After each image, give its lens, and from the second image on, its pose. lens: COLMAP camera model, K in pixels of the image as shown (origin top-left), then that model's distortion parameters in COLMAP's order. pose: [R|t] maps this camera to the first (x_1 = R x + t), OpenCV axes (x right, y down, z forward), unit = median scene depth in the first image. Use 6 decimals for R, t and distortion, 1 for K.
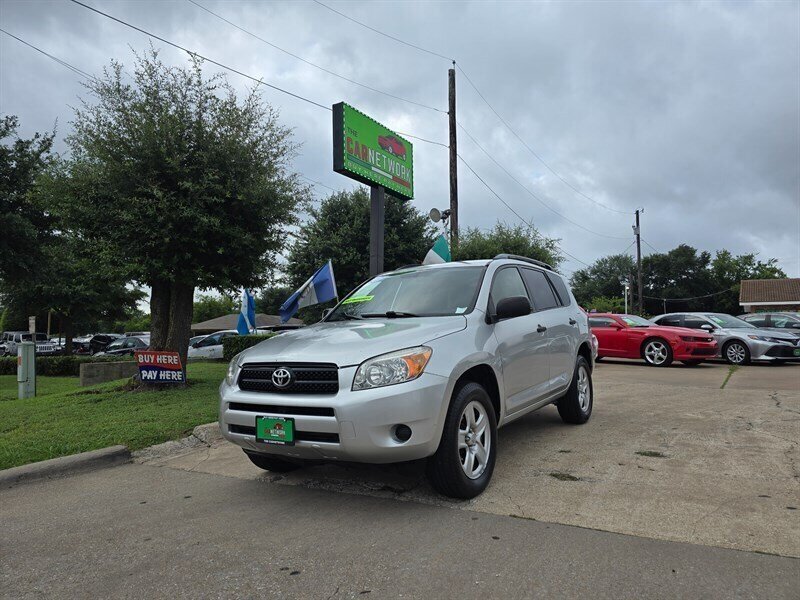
lens RADIAL K [[536.4, 0, 403.5], [0, 536.4, 295.0], [0, 0, 1]] dist [0.055429, -0.050212]
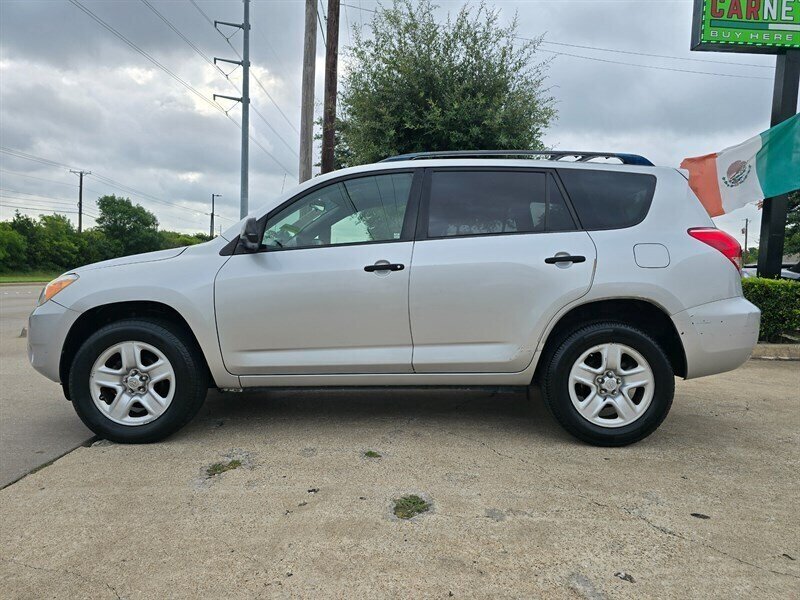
lens RADIAL K [[536.4, 0, 404.4], [0, 536.4, 291.2], [0, 0, 1]] dist [0.055429, -0.050212]
pose [[0.533550, 0.073395, -0.842578, 0.738718], [0.023676, 0.994541, 0.101625, 0.024816], [0.845437, -0.074171, 0.528900, 0.610121]]
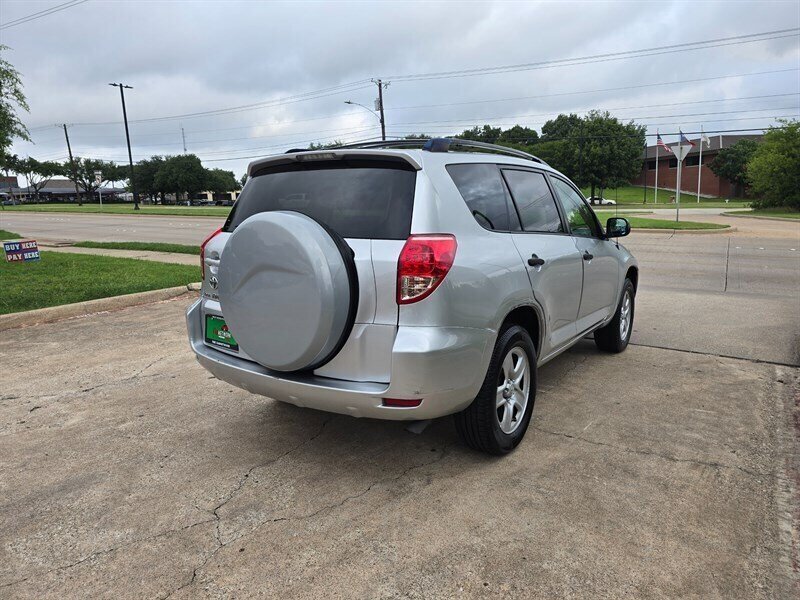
lens RADIAL K [[536.4, 0, 401.9], [0, 536.4, 296.9], [0, 0, 1]] dist [0.055429, -0.050212]
pose [[-0.998872, 0.034104, 0.033042, 0.179427], [0.037409, 0.993747, 0.105201, 0.046599], [-0.029248, 0.106318, -0.993902, 1.854904]]
